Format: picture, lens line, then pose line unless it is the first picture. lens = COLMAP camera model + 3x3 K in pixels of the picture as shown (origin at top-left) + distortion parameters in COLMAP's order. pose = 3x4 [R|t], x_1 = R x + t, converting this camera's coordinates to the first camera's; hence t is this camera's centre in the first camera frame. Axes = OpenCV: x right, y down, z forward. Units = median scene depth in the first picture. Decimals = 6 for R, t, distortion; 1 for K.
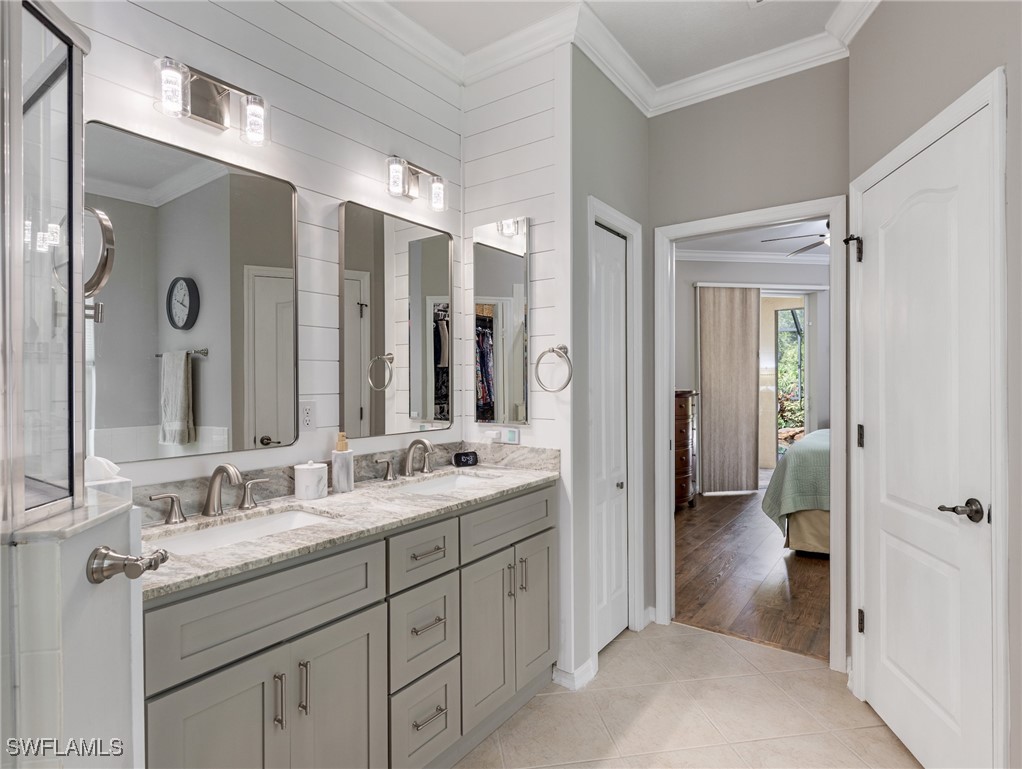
lens RADIAL K [[537.0, 0, 510.4], [0, 537.0, 389.6], [0, 0, 1]] dist [-0.028544, -0.000328]
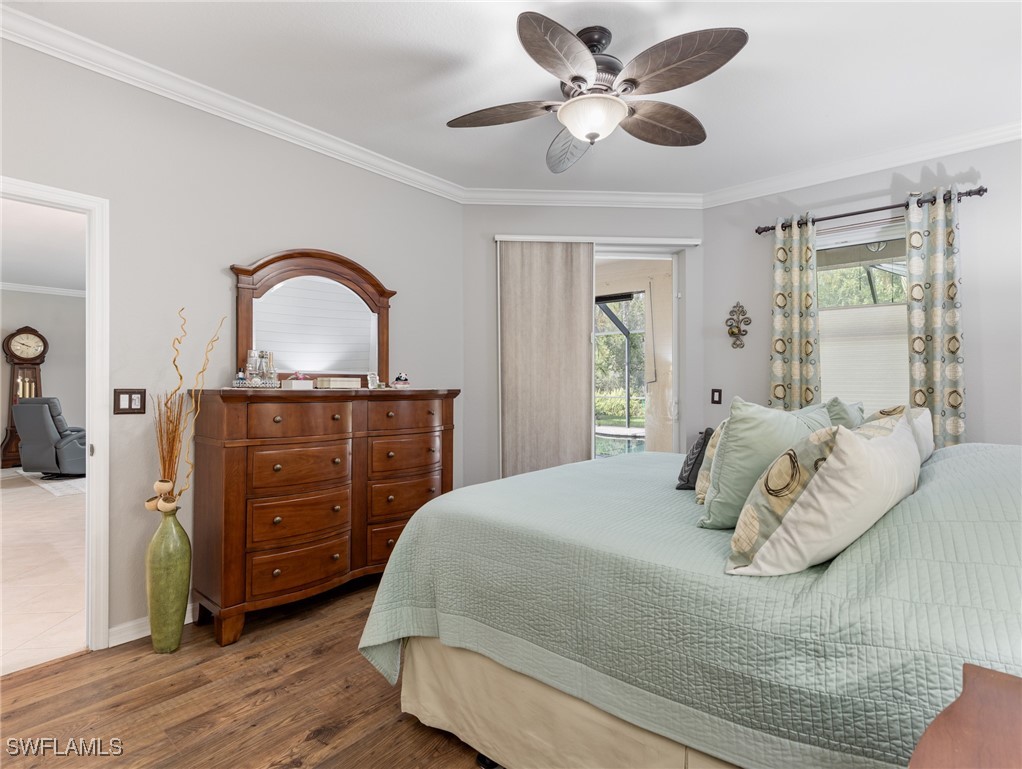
lens RADIAL K [[521.8, 0, 512.7], [0, 521.8, 377.1], [0, 0, 1]] dist [0.004743, -0.003572]
pose [[0.997310, 0.002880, -0.073237, 0.417915], [-0.004542, 0.999735, -0.022550, -0.000091], [0.073152, 0.022822, 0.997060, 0.323322]]
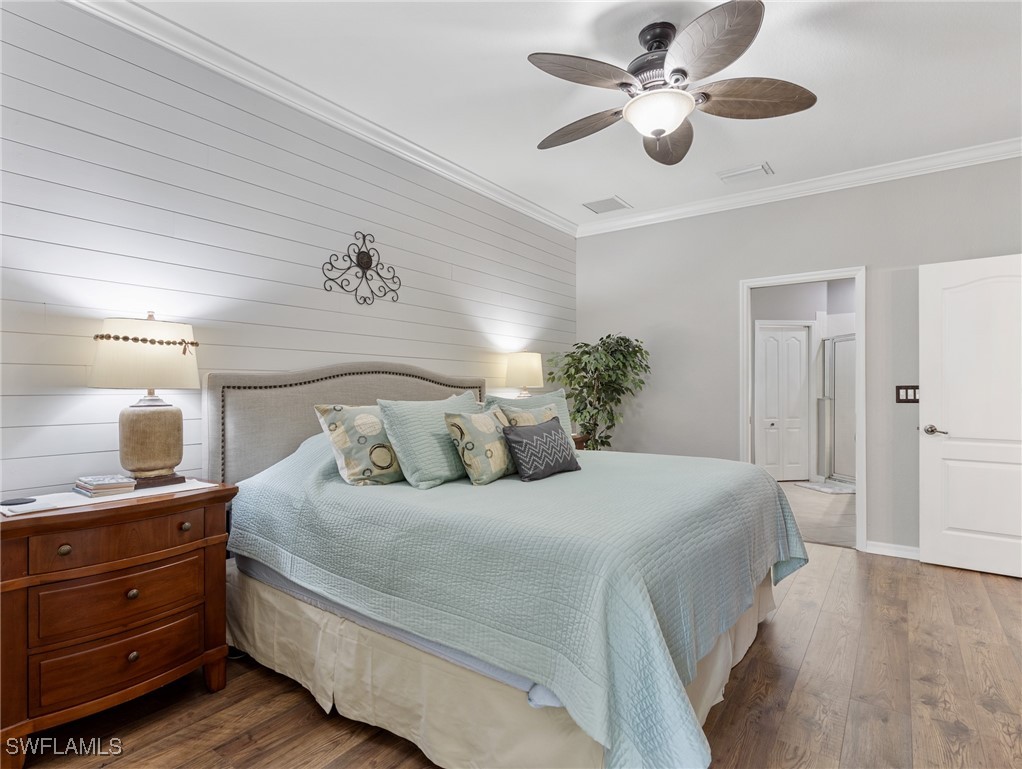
lens RADIAL K [[537.0, 0, 508.7], [0, 537.0, 385.3], [0, 0, 1]] dist [-0.028544, -0.000328]
pose [[-0.999975, 0.001641, 0.006842, 0.557427], [0.001659, 0.999995, 0.002584, -0.002127], [-0.006838, 0.002596, -0.999973, 1.098201]]
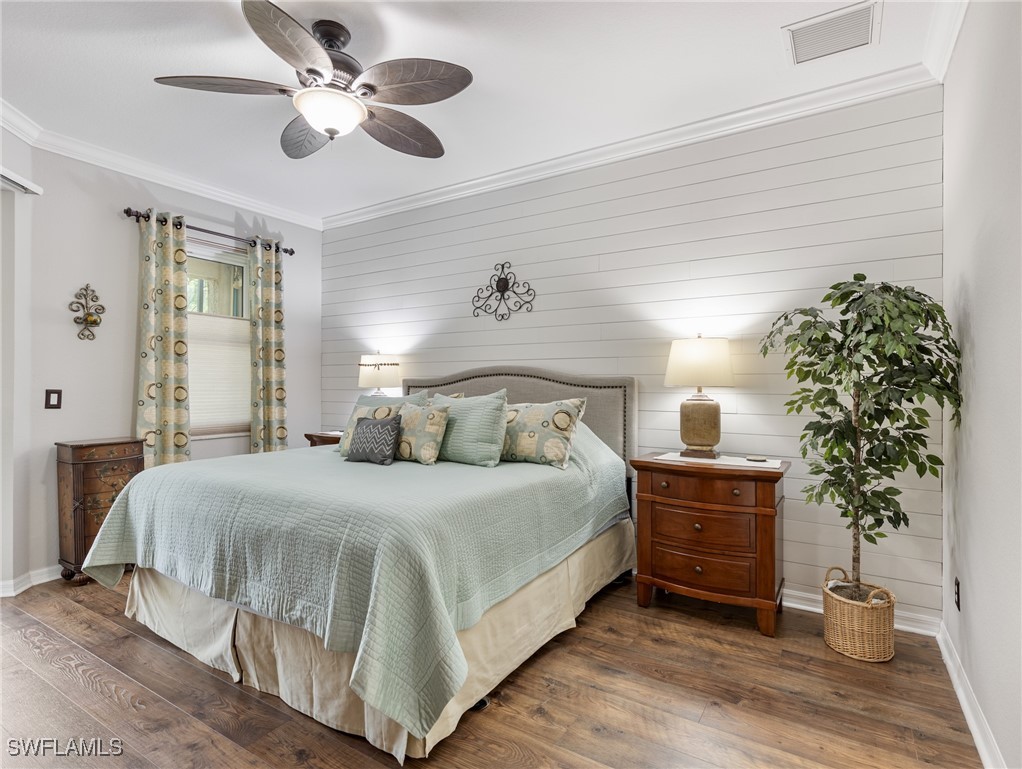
lens RADIAL K [[521.8, 0, 525.9], [0, 521.8, 382.7], [0, 0, 1]] dist [0.004743, -0.003572]
pose [[-0.090898, 0.009394, 0.995816, 0.059999], [0.010851, 0.999905, -0.008443, 0.001851], [-0.995801, 0.010038, -0.090991, 0.600190]]
